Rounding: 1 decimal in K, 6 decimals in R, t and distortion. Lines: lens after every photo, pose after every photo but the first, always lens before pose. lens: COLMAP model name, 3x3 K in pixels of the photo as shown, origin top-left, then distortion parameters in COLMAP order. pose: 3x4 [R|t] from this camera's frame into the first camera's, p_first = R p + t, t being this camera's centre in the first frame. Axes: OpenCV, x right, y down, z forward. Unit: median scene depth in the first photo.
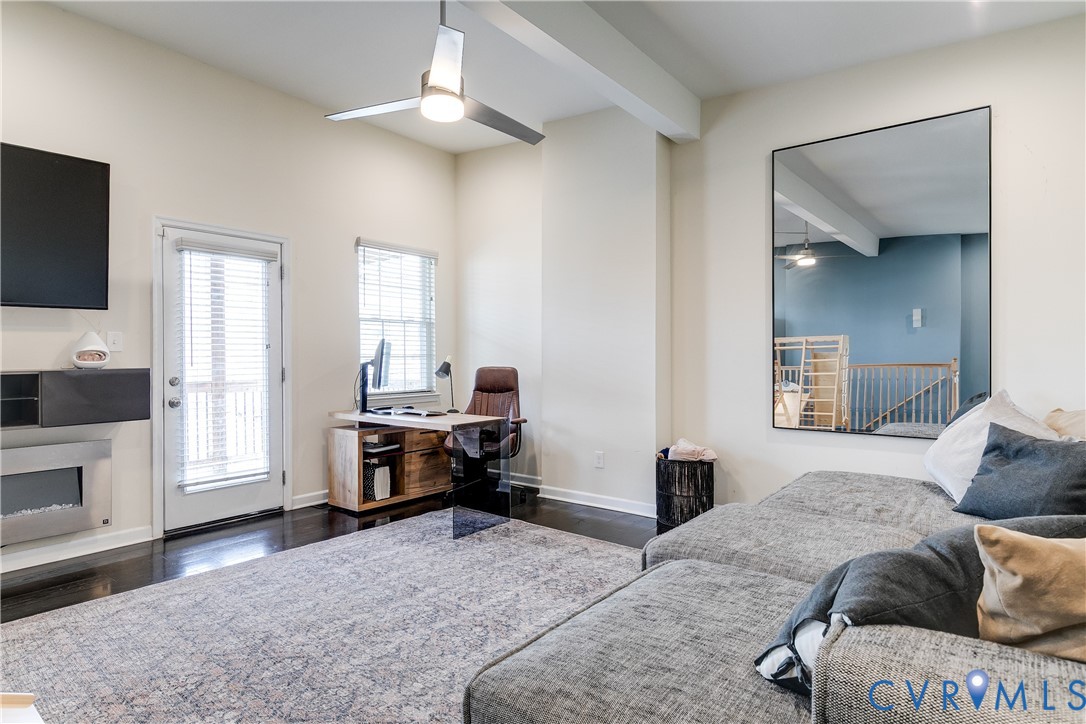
lens RADIAL K [[611.0, 0, 543.6], [0, 611.0, 354.5], [0, 0, 1]] dist [-0.001146, 0.000225]
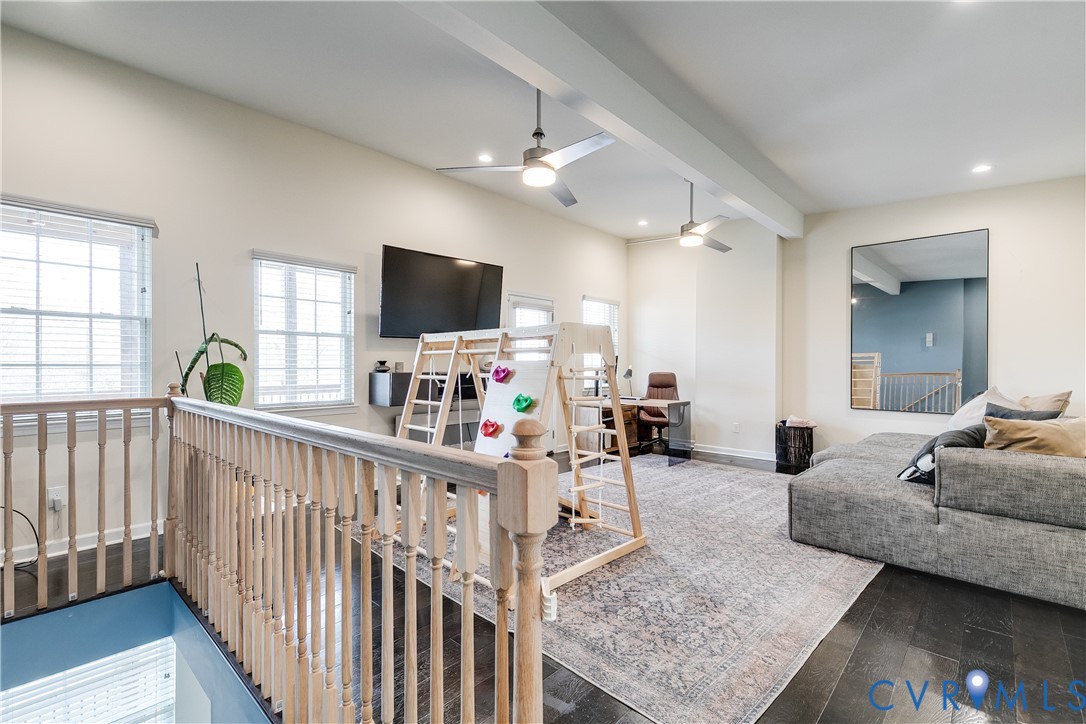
lens RADIAL K [[503.1, 0, 541.5], [0, 503.1, 364.5], [0, 0, 1]] dist [-0.000471, -0.000105]
pose [[0.995832, 0.005714, -0.091032, -0.328846], [-0.005561, 0.999983, 0.001937, -0.002019], [0.091041, -0.001423, 0.995846, -0.443145]]
